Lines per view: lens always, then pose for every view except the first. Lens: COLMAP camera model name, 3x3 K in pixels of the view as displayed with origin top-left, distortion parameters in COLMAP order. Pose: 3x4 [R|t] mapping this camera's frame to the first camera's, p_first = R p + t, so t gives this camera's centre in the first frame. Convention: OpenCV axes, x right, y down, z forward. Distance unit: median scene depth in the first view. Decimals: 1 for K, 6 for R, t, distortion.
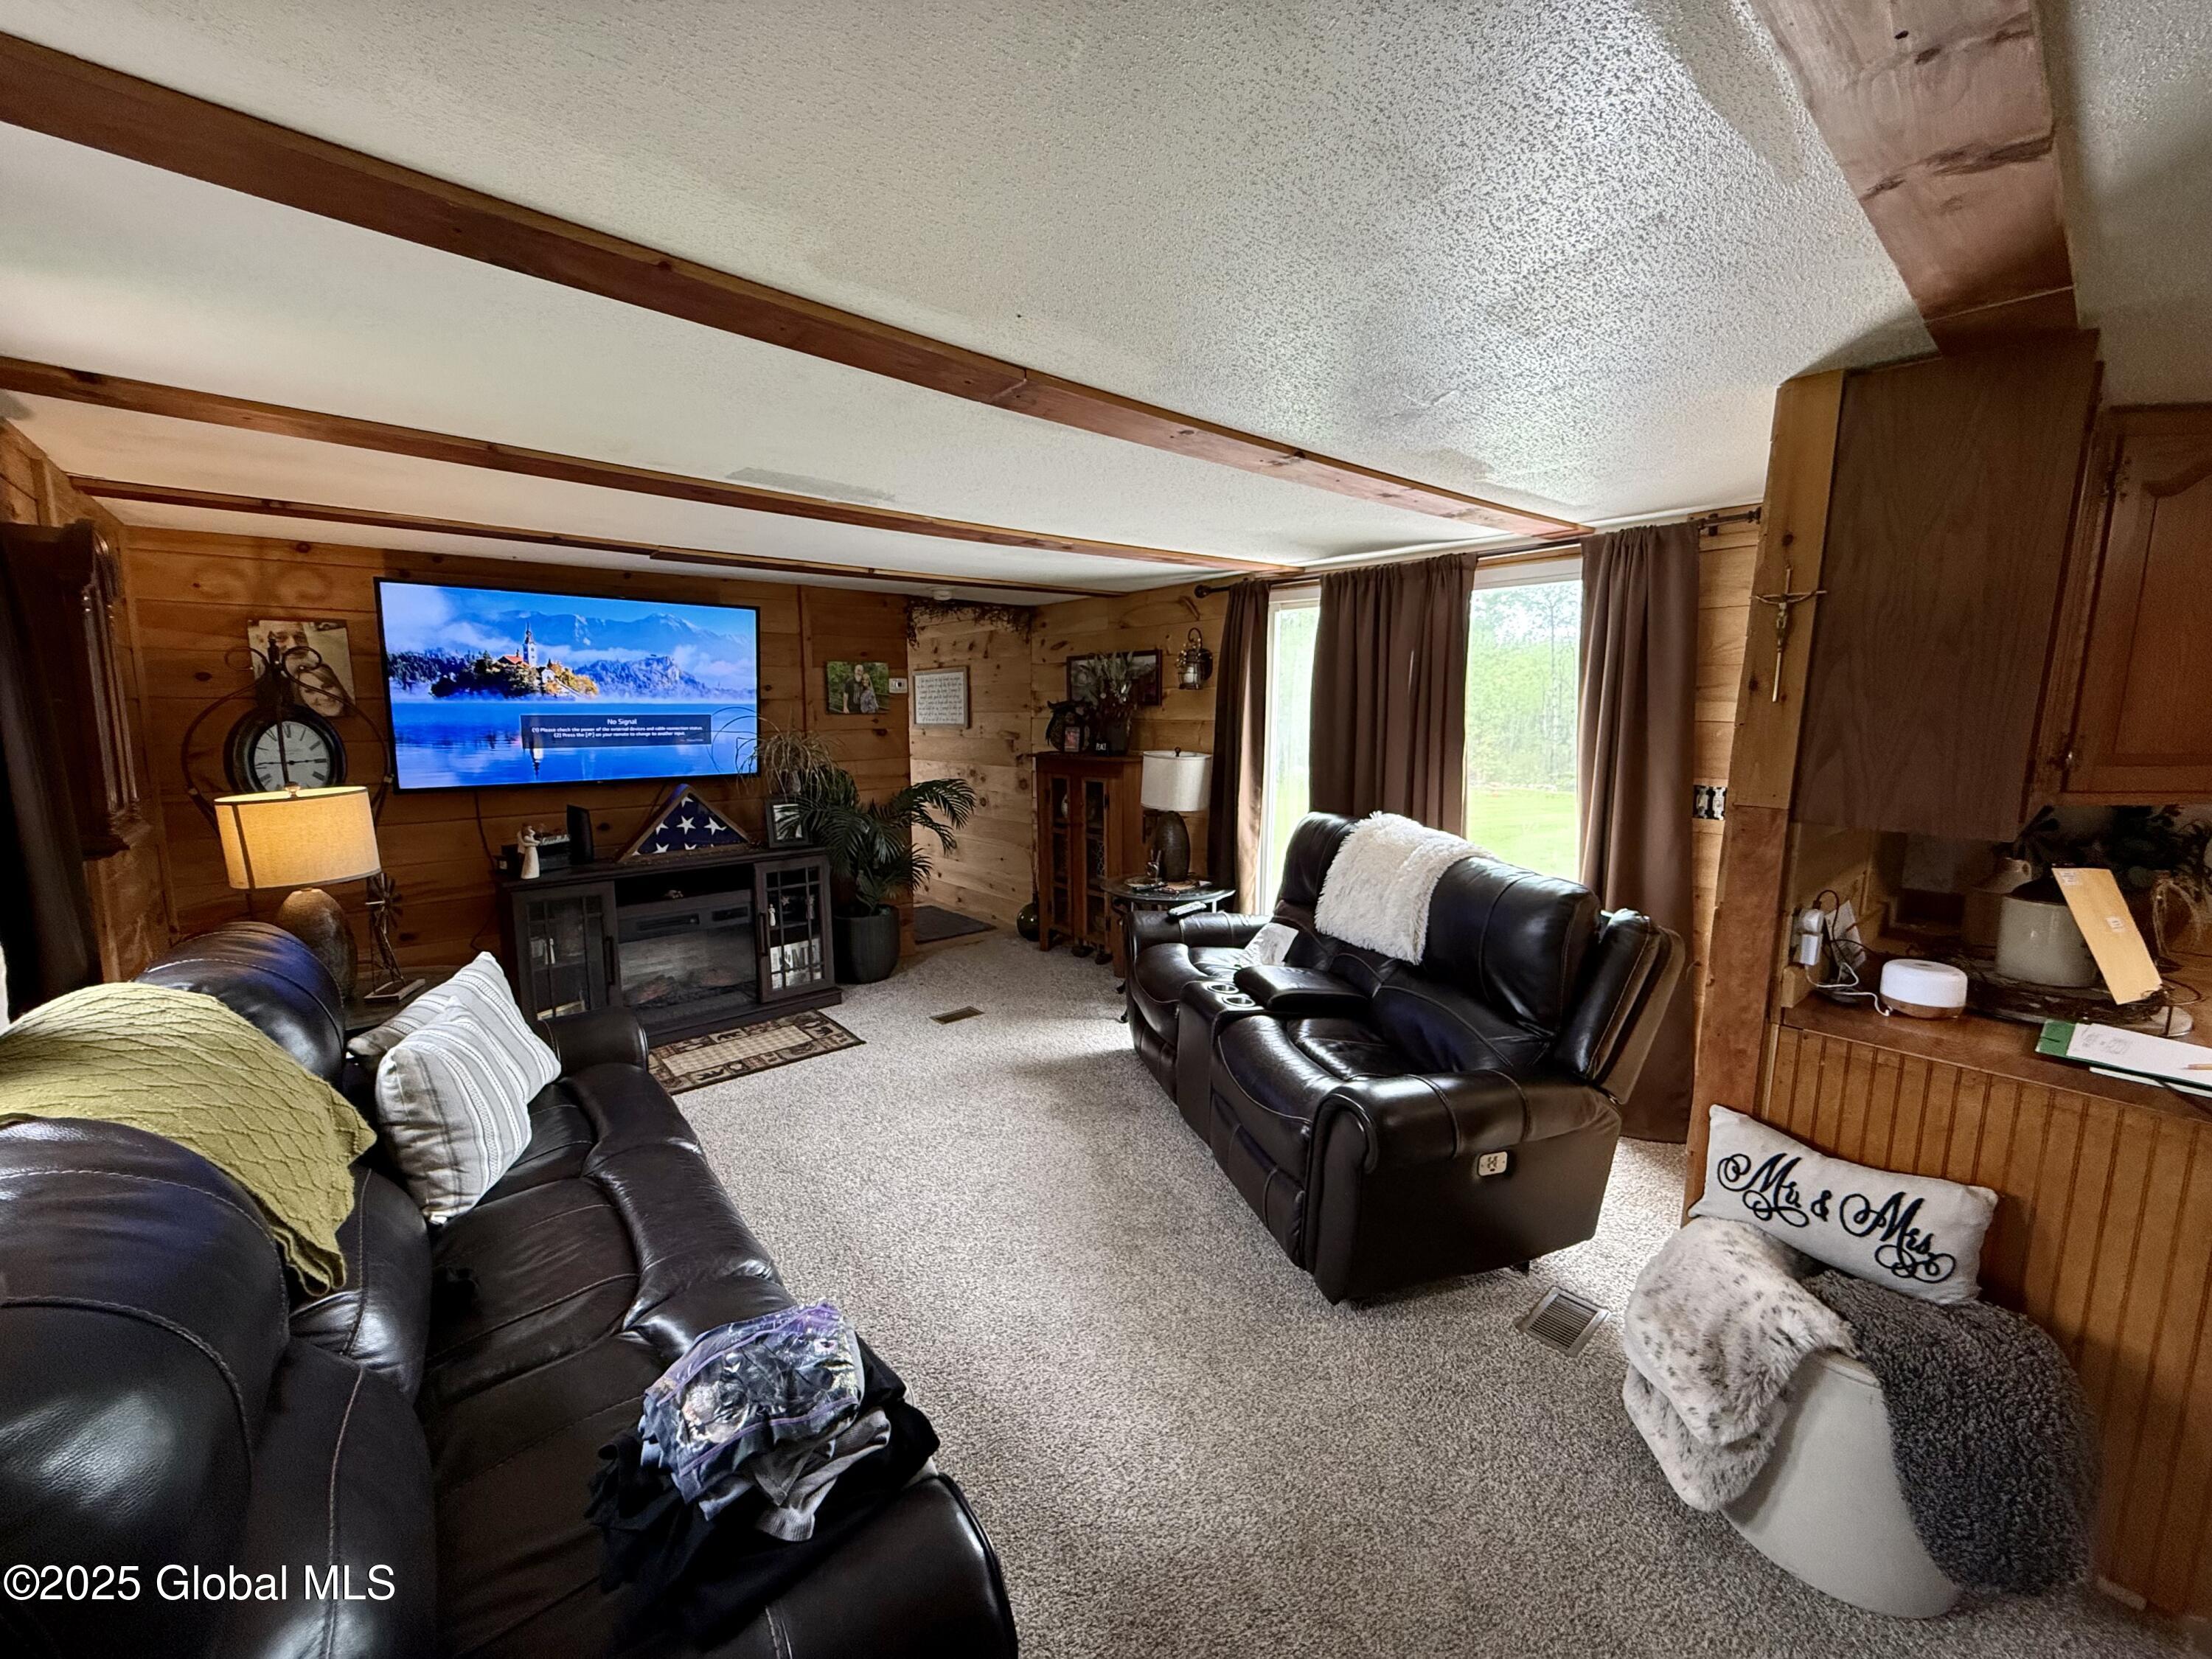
lens RADIAL K [[871.1, 0, 1112.1], [0, 871.1, 825.5], [0, 0, 1]] dist [0.002340, 0.000056]
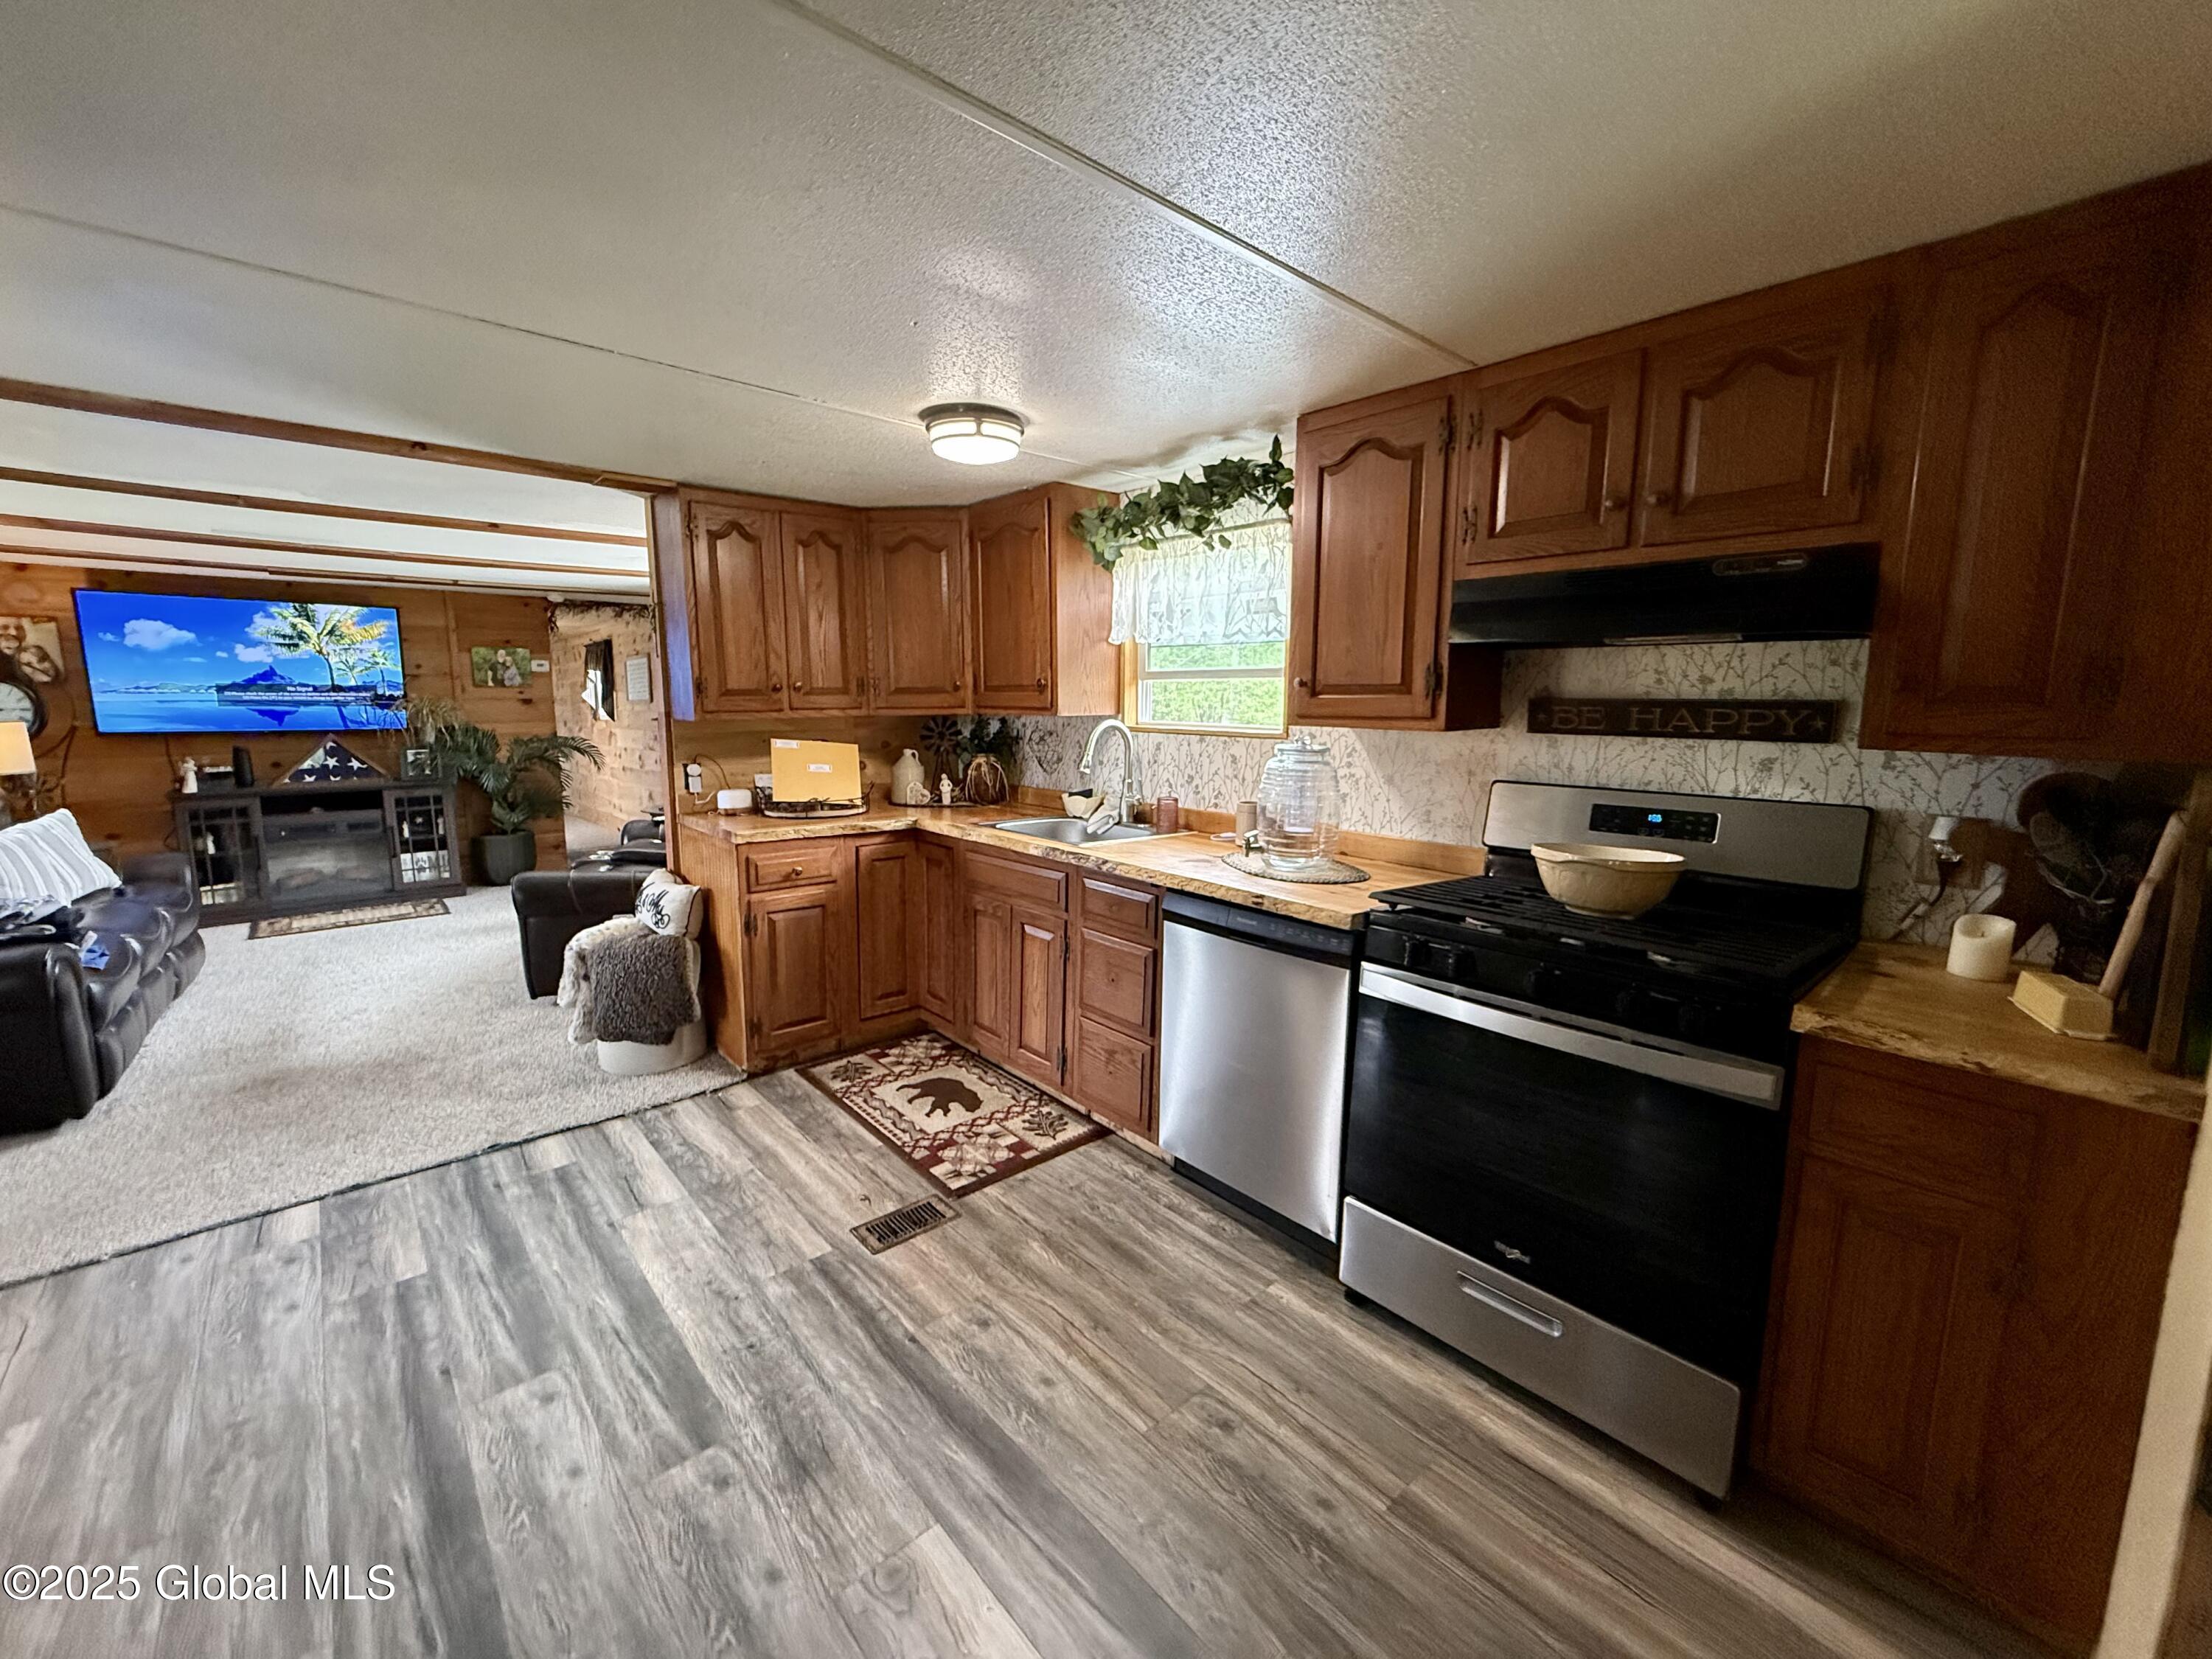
lens RADIAL K [[871.1, 0, 1096.7], [0, 871.1, 832.2], [0, 0, 1]] dist [0.002340, 0.000056]
pose [[0.999931, -0.002900, 0.011369, 0.713086], [0.002770, 0.999931, 0.011445, 0.096669], [-0.011402, -0.011412, 0.999870, -0.412881]]
